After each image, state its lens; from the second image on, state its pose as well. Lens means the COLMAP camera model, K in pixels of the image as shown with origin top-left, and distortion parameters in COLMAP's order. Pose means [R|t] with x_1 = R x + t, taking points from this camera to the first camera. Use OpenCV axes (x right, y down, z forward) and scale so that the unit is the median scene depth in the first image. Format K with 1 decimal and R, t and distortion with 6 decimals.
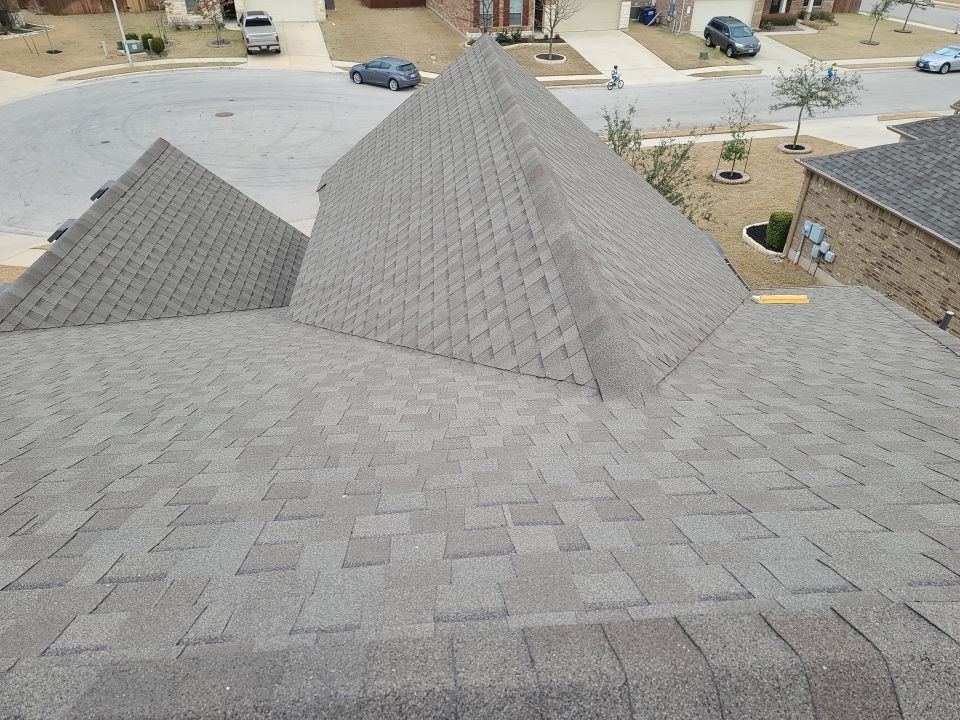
lens RADIAL K [[686.3, 0, 485.5], [0, 686.3, 383.3], [0, 0, 1]] dist [0.082035, -0.085199]
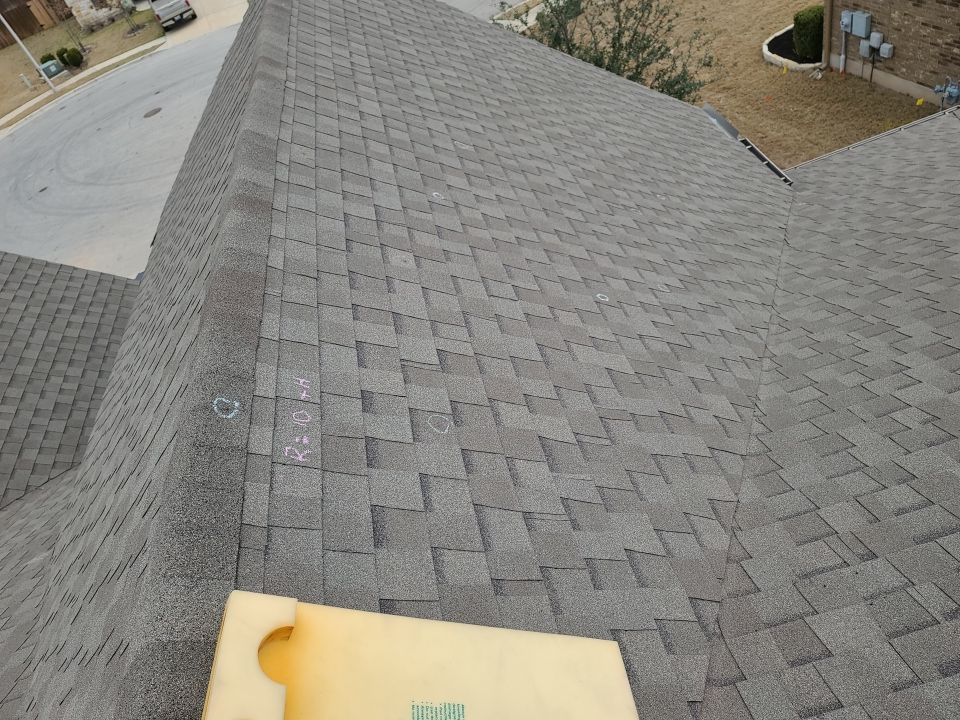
lens RADIAL K [[685.5, 0, 480.0], [0, 685.5, 360.0], [0, 0, 1]] dist [-0.004103, -0.005717]
pose [[0.948058, -0.285963, -0.139328, 0.083536], [0.302364, 0.946172, 0.115477, -0.080265], [0.098806, -0.151606, 0.983490, 0.177712]]
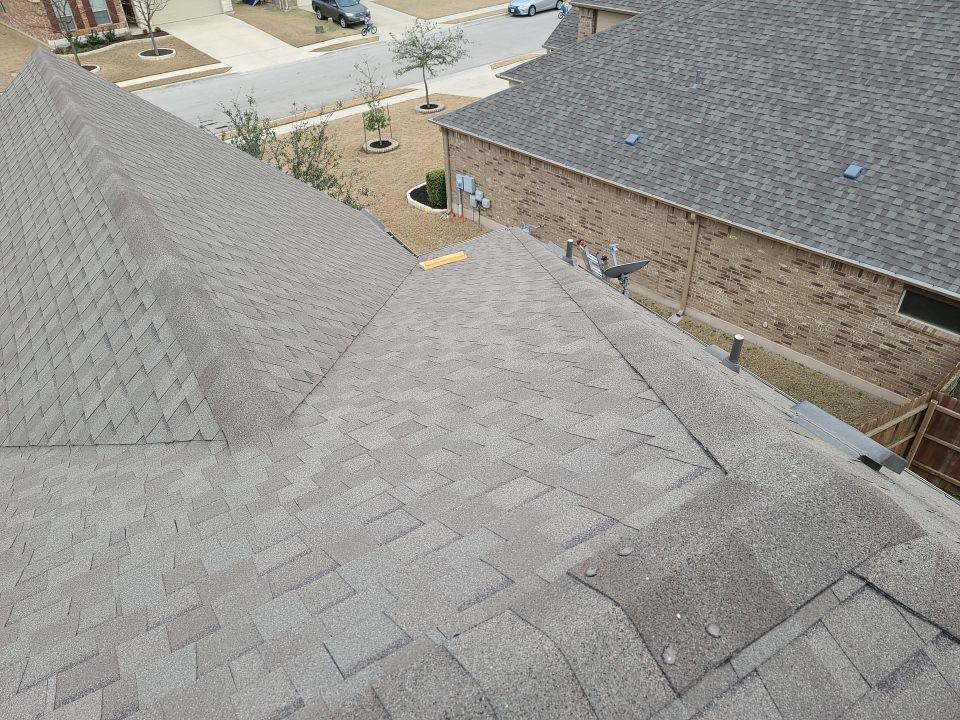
lens RADIAL K [[686.3, 0, 485.5], [0, 686.3, 383.3], [0, 0, 1]] dist [0.082035, -0.085199]
pose [[0.884027, -0.315170, 0.345202, 0.032563], [0.304952, 0.948559, 0.085085, -0.006975], [-0.354261, 0.030052, 0.934664, 0.004901]]
